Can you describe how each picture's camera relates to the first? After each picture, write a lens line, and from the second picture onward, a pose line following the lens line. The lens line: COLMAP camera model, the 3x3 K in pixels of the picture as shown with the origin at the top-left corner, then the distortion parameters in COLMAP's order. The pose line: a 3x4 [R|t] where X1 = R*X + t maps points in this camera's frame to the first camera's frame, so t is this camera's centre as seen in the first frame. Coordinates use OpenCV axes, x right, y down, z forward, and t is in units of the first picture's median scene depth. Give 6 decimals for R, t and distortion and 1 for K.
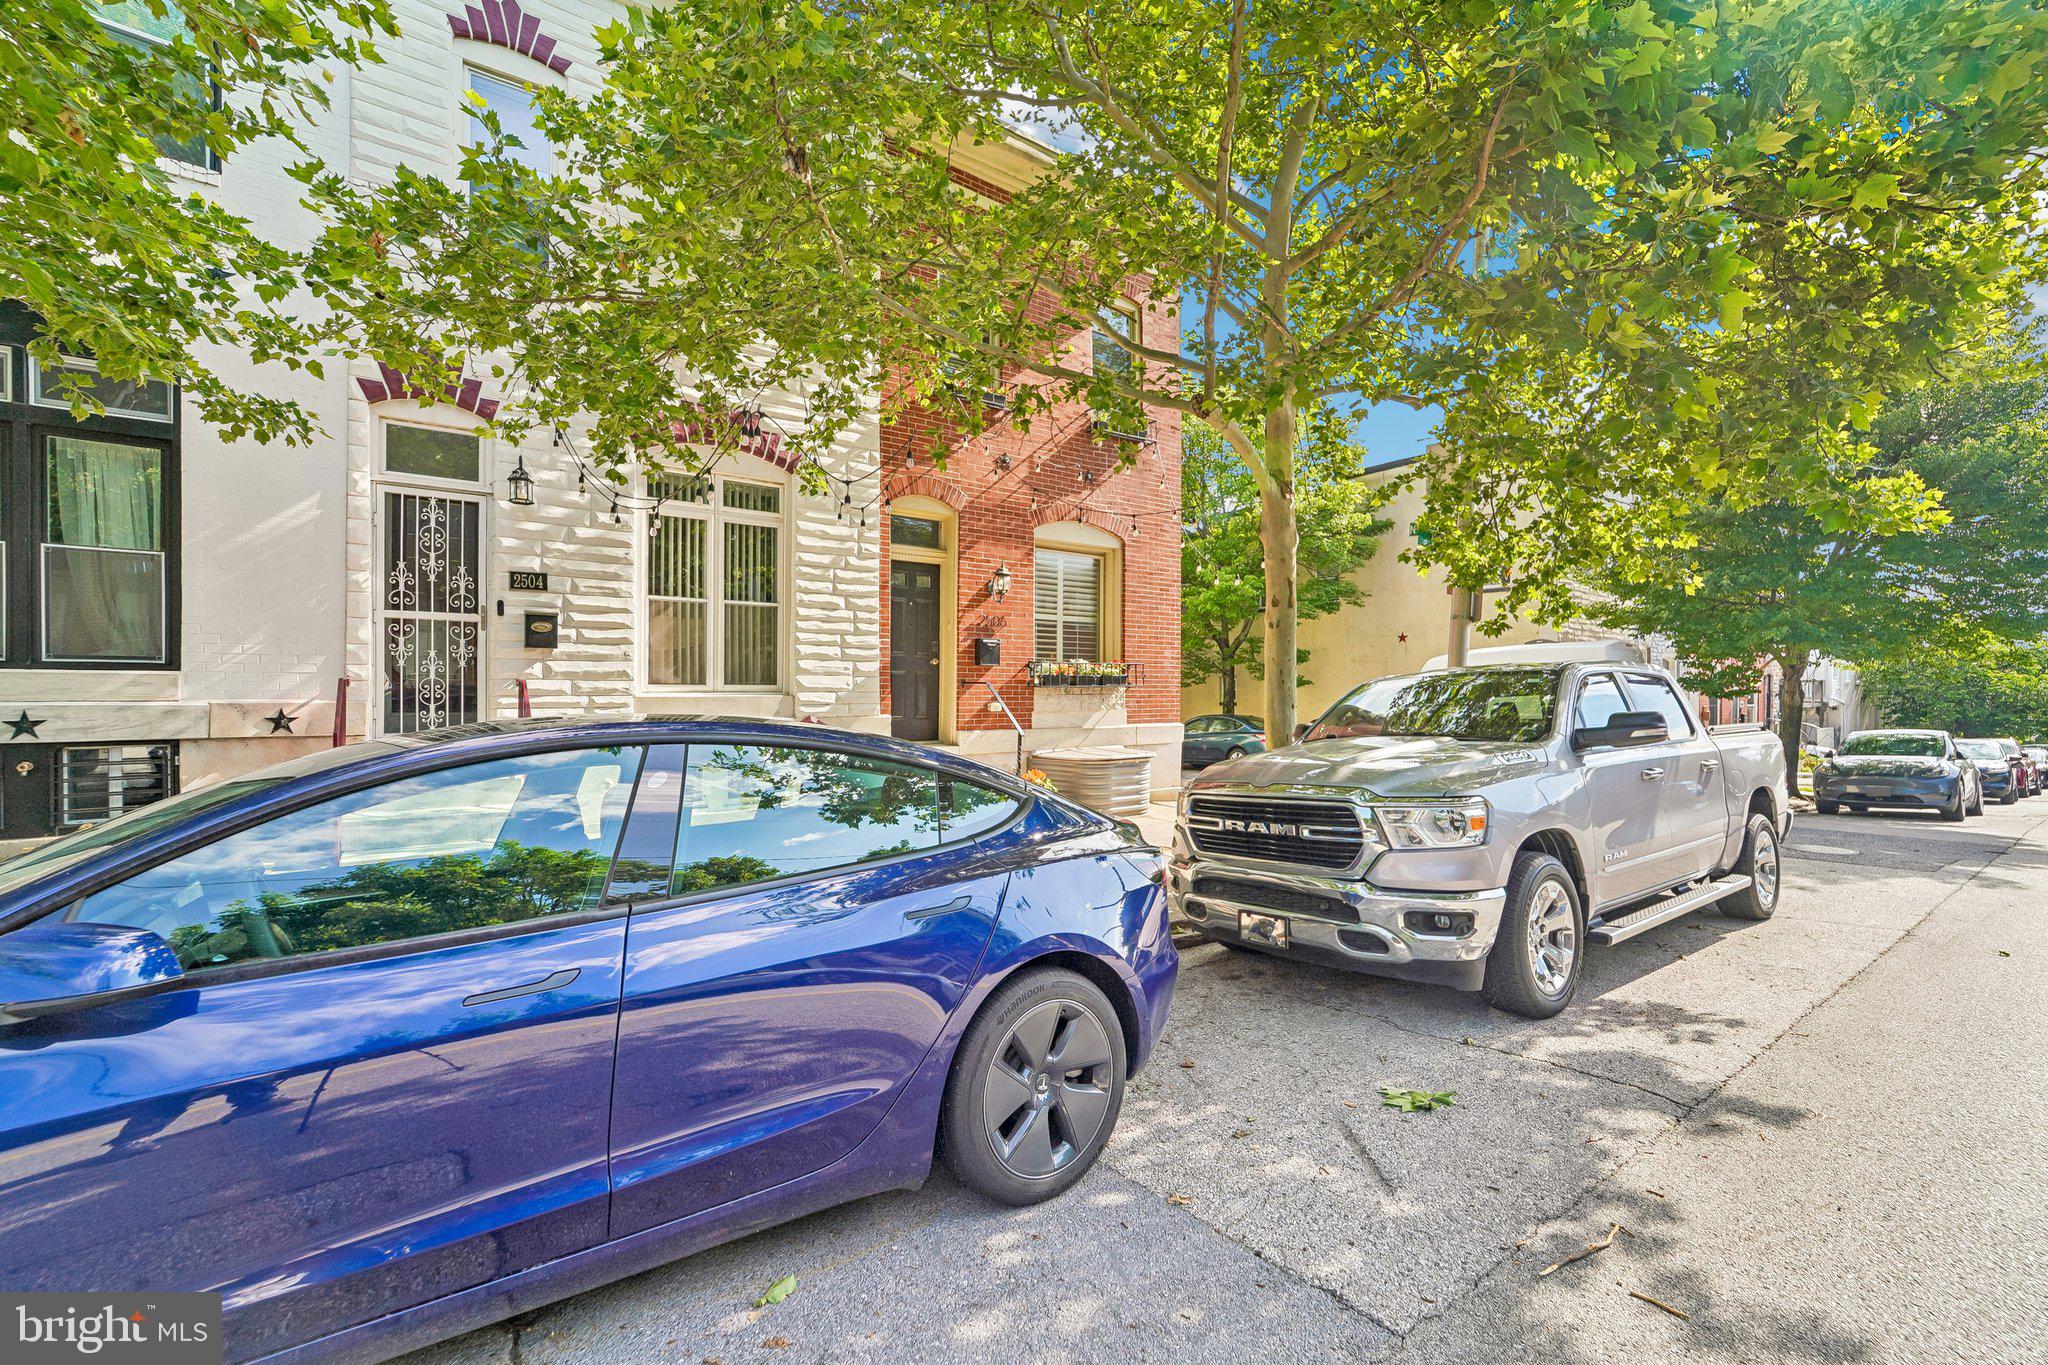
lens RADIAL K [[846.8, 0, 1017.0], [0, 846.8, 689.1], [0, 0, 1]] dist [-0.011423, -0.001627]
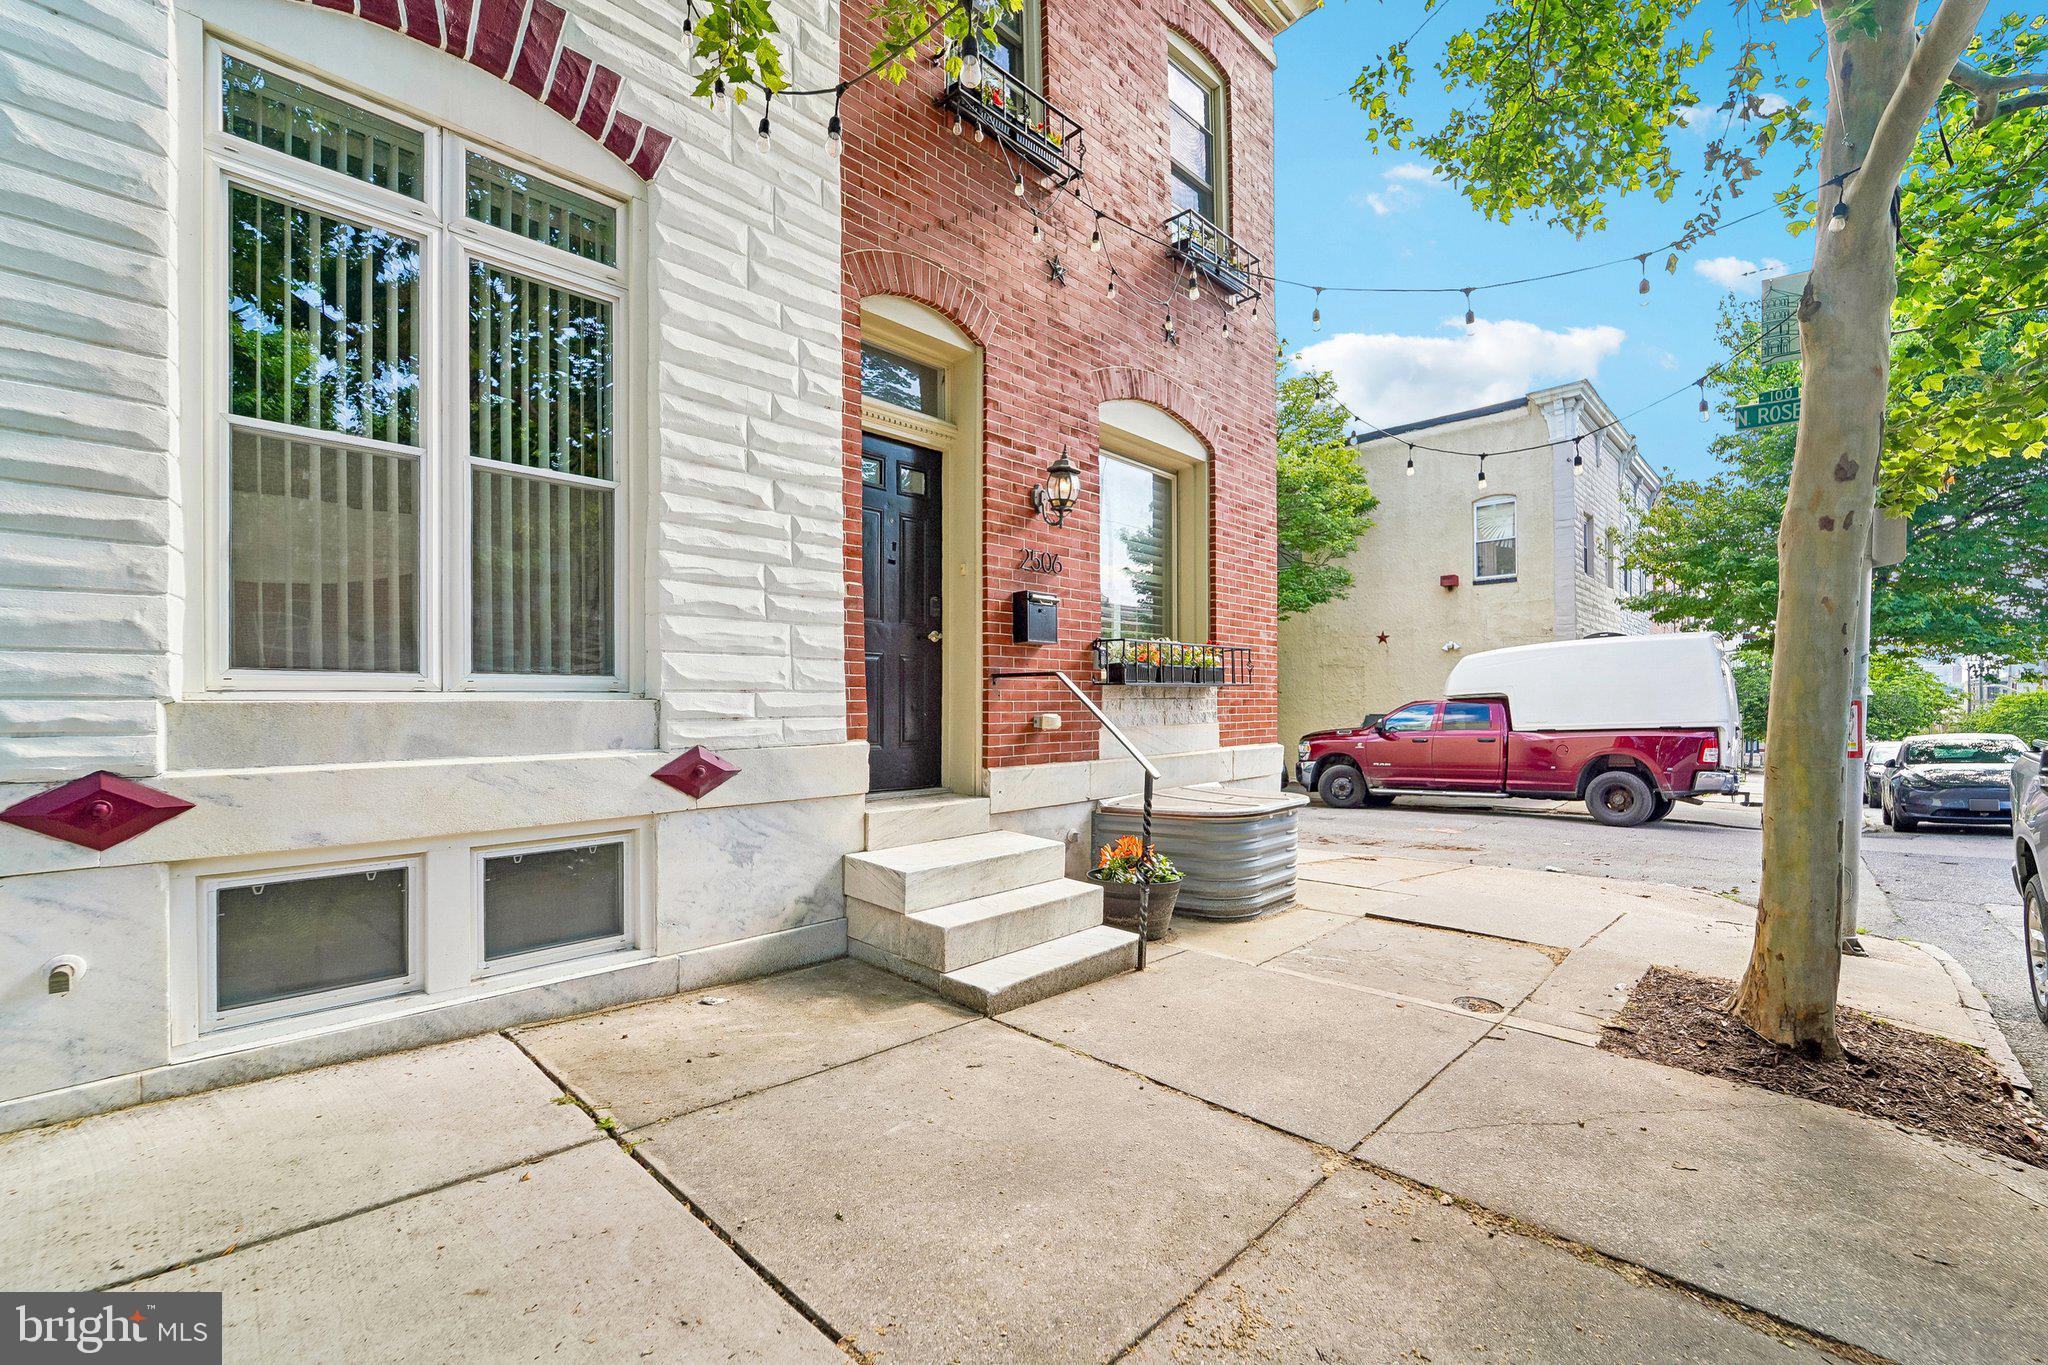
lens RADIAL K [[846.8, 0, 1015.8], [0, 846.8, 709.1], [0, 0, 1]] dist [-0.011423, -0.001627]
pose [[0.986193, -0.013456, 0.165051, -0.162873], [0.013333, 0.999909, 0.001856, 0.014990], [-0.165061, 0.000370, 0.986283, 0.573409]]
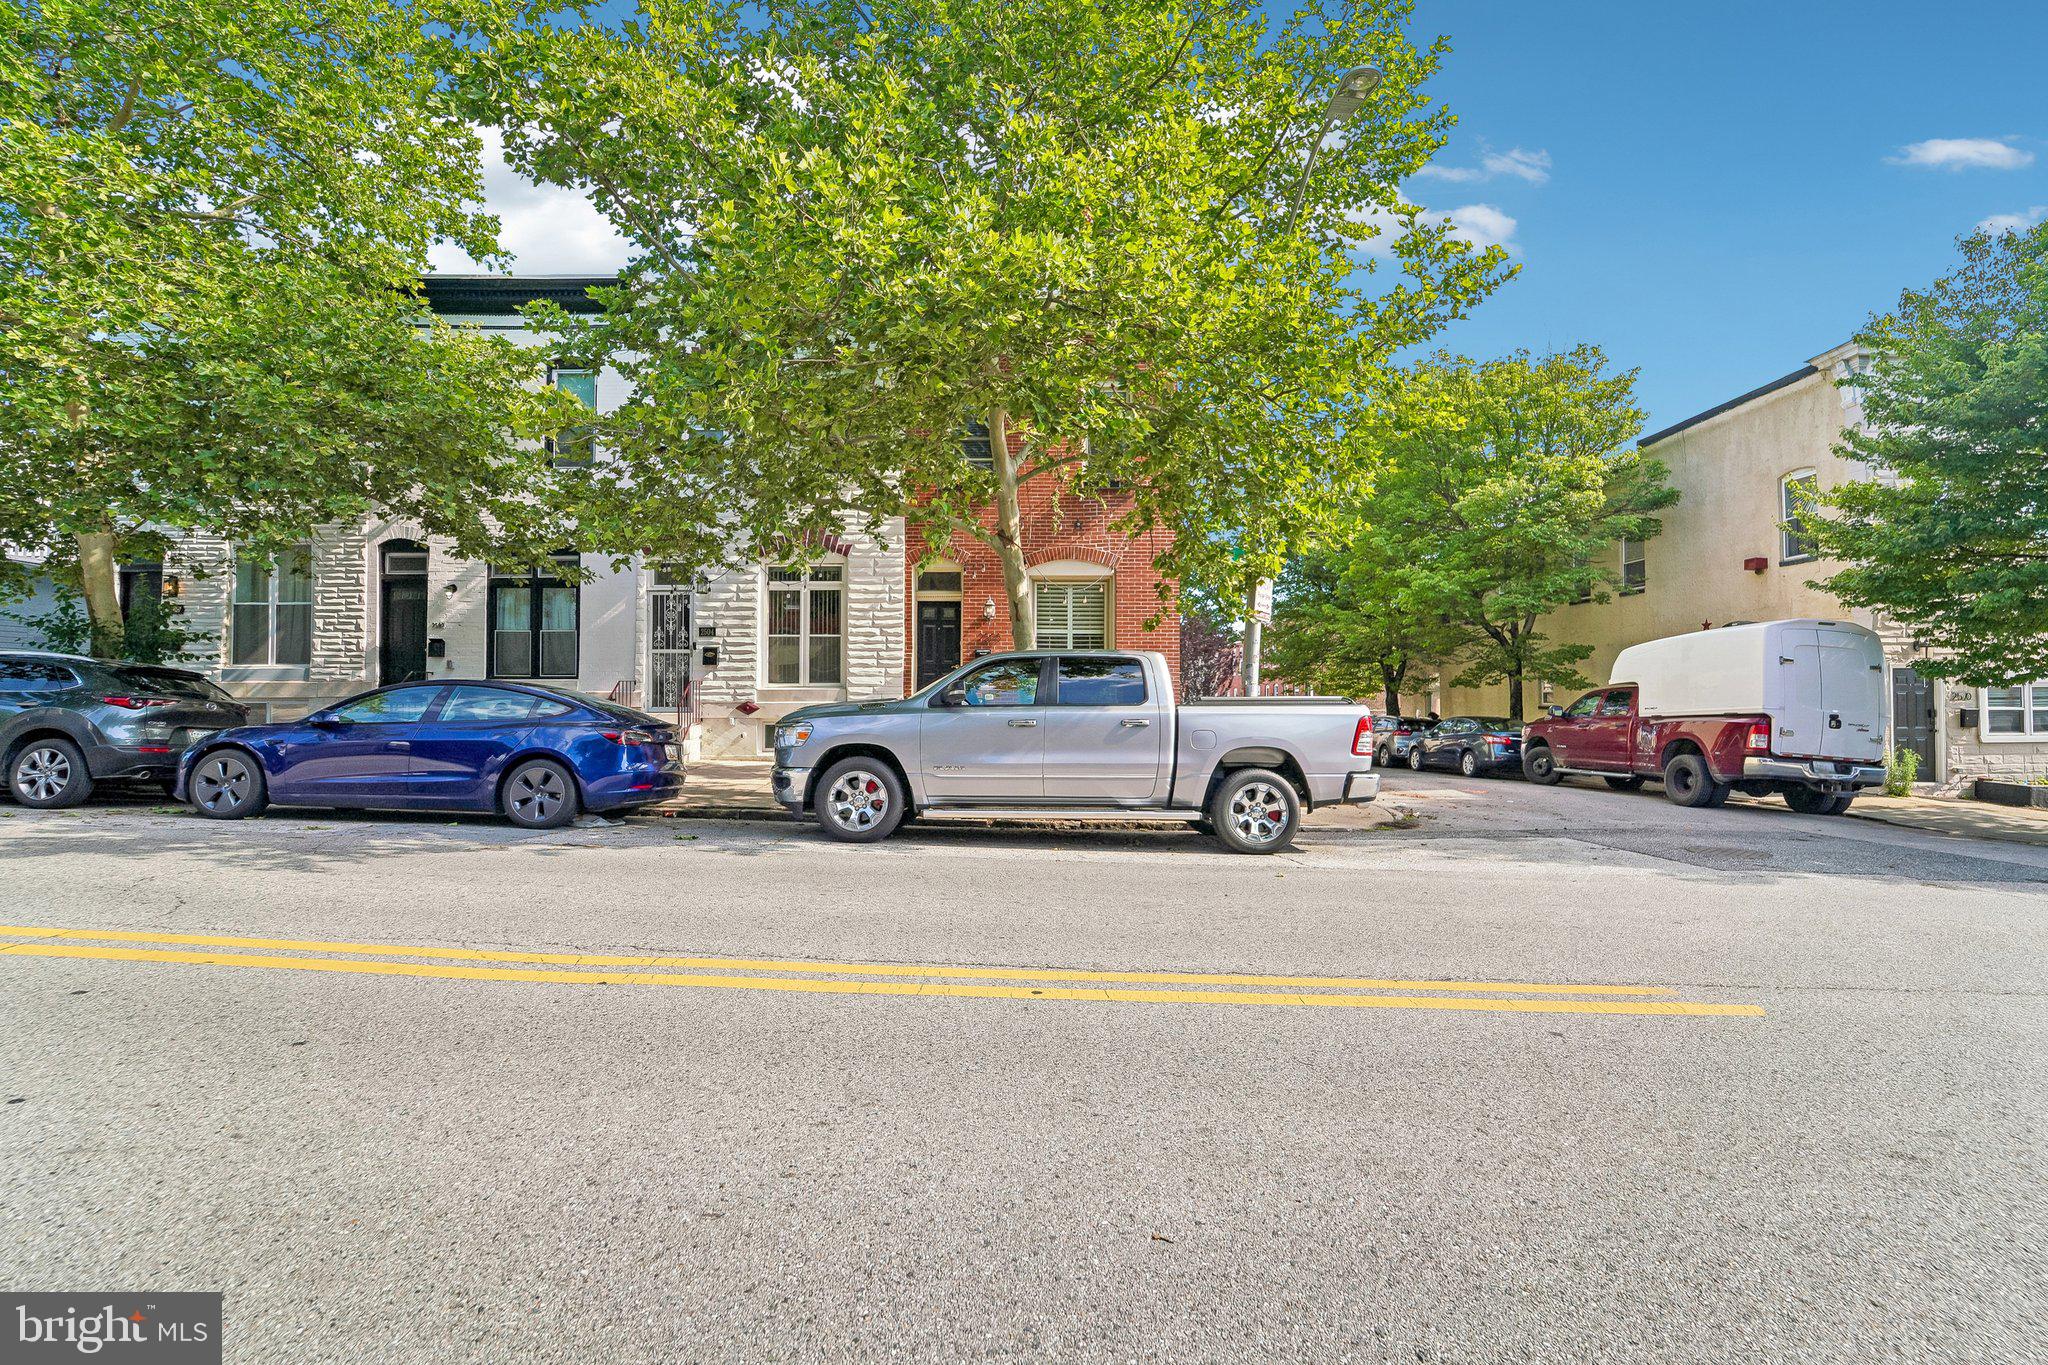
lens RADIAL K [[846.8, 0, 1031.5], [0, 846.8, 672.7], [0, 0, 1]] dist [-0.011423, -0.001627]
pose [[0.816573, -0.028109, -0.576558, 1.034698], [0.004623, 0.999100, -0.042161, 0.048893], [0.577224, 0.031762, 0.815968, -0.156471]]
